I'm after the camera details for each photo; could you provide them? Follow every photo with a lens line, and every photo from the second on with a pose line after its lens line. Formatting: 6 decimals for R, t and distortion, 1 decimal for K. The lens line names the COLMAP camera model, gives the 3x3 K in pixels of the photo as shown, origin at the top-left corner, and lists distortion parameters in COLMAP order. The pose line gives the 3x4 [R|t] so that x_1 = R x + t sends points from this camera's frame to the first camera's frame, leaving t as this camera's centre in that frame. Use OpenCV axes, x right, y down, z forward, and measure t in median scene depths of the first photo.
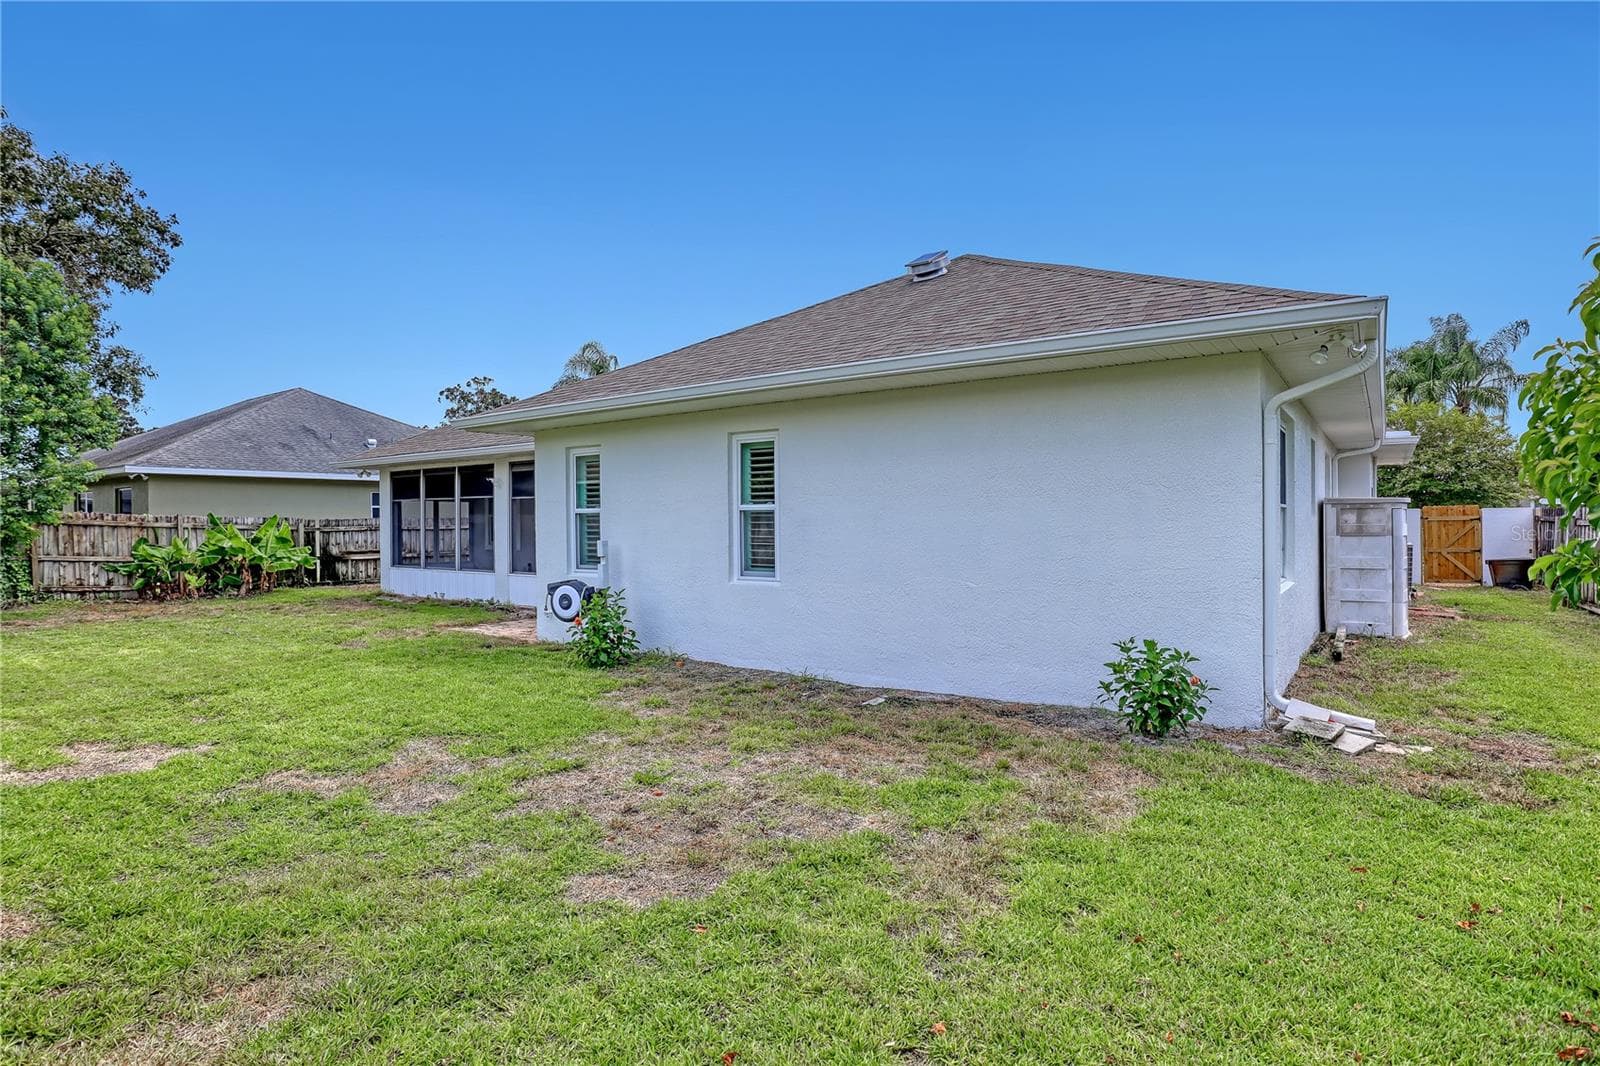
lens RADIAL K [[816.7, 0, 810.6], [0, 816.7, 522.7], [0, 0, 1]] dist [-0.029485, 0.004864]
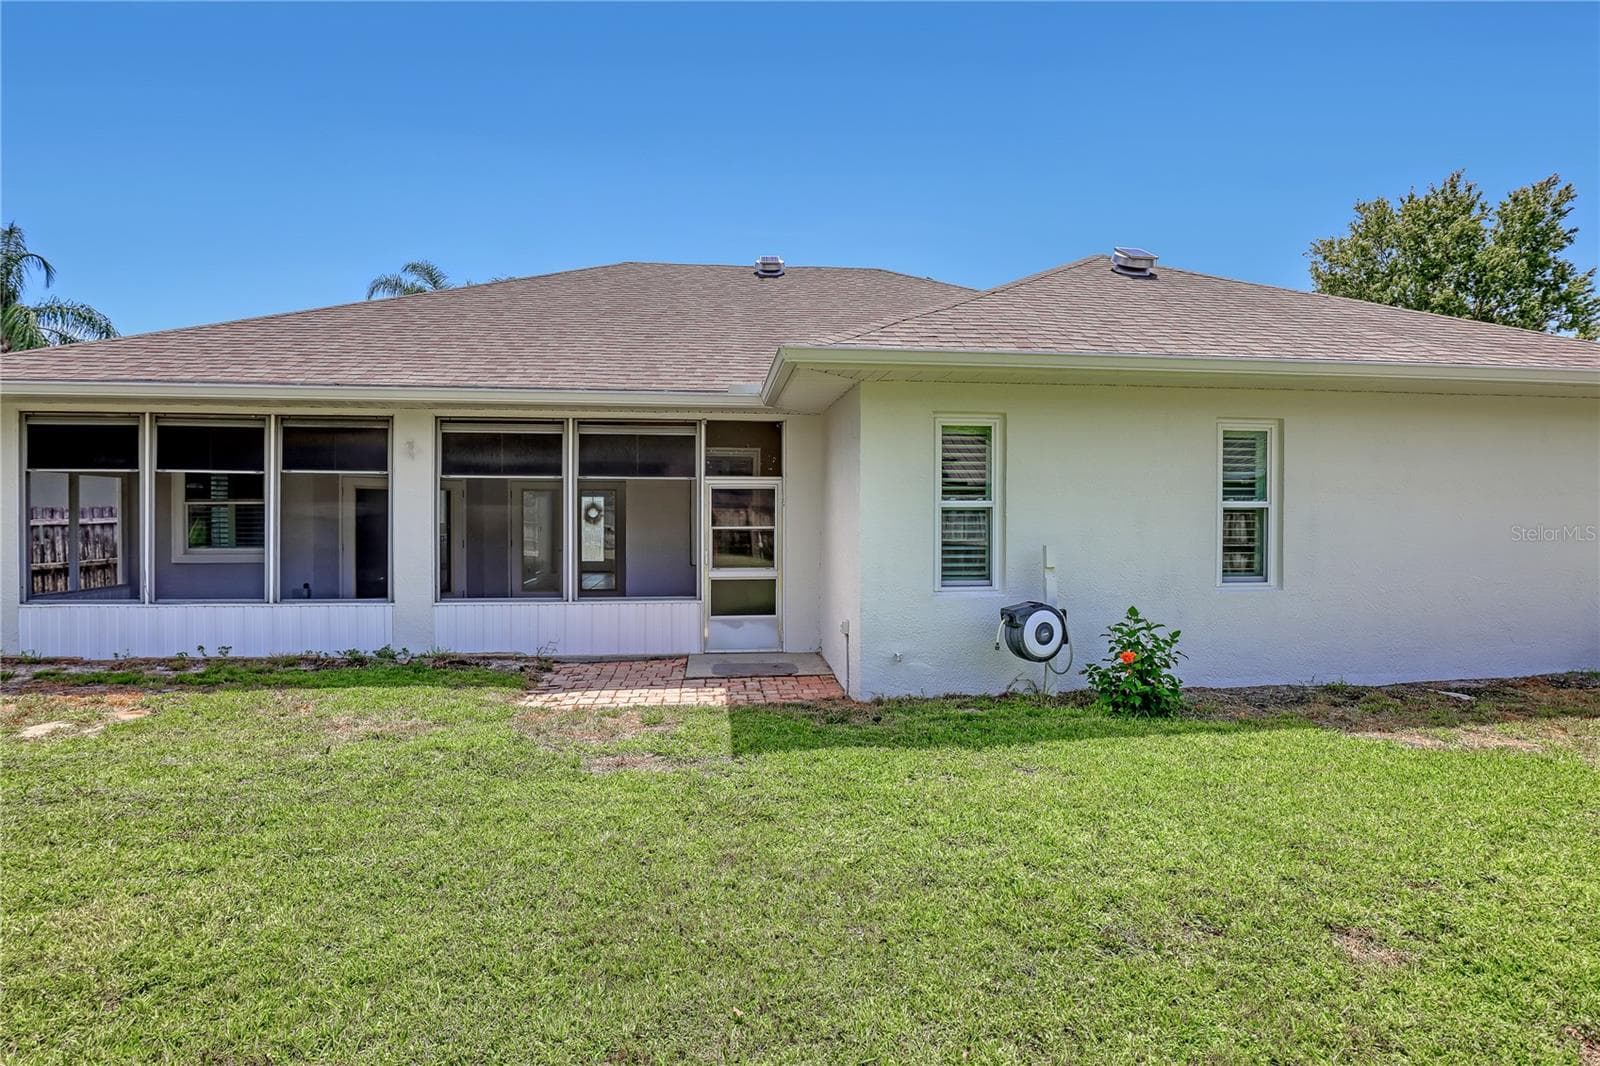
lens RADIAL K [[816.7, 0, 804.6], [0, 816.7, 519.0], [0, 0, 1]] dist [-0.029485, 0.004864]
pose [[0.748222, 0.001860, 0.663446, -1.371403], [-0.005614, 0.999978, 0.003528, -0.005278], [-0.663425, -0.006364, 0.748216, 0.903508]]
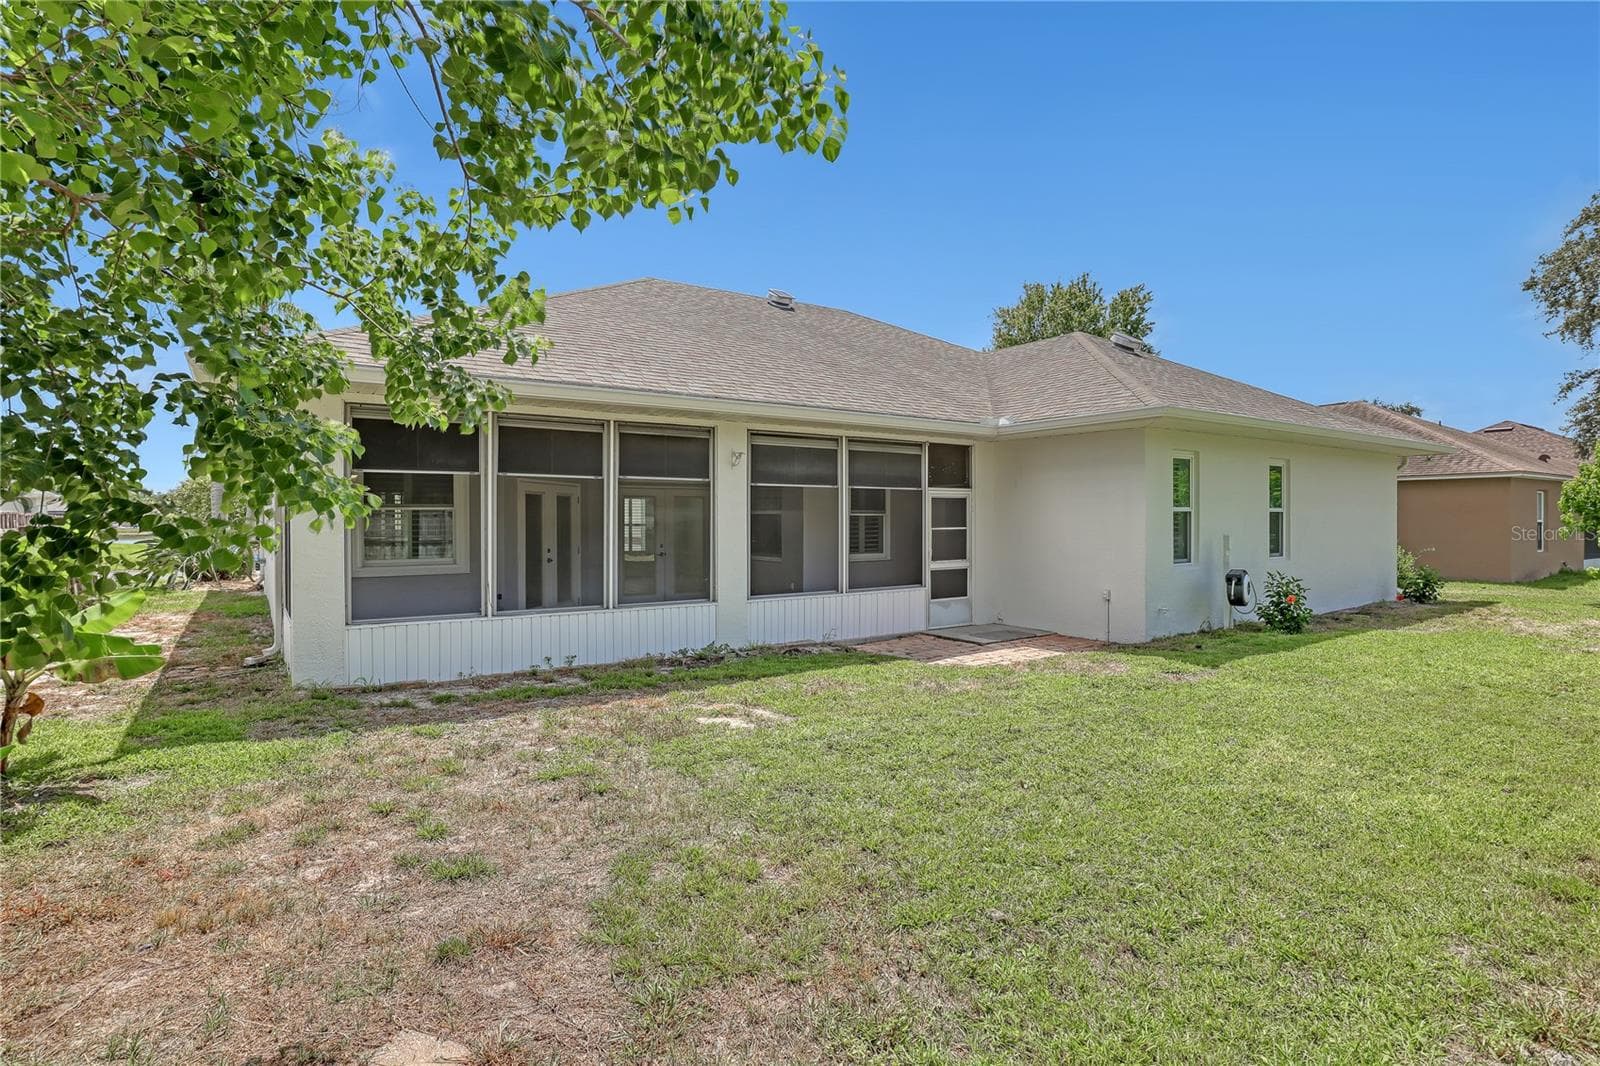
lens RADIAL K [[816.7, 0, 810.7], [0, 816.7, 530.0], [0, 0, 1]] dist [-0.029485, 0.004864]
pose [[0.335773, -0.007131, 0.941916, -2.368797], [0.004282, 0.999973, 0.006044, 0.007877], [-0.941933, 0.002003, 0.335795, 1.779684]]
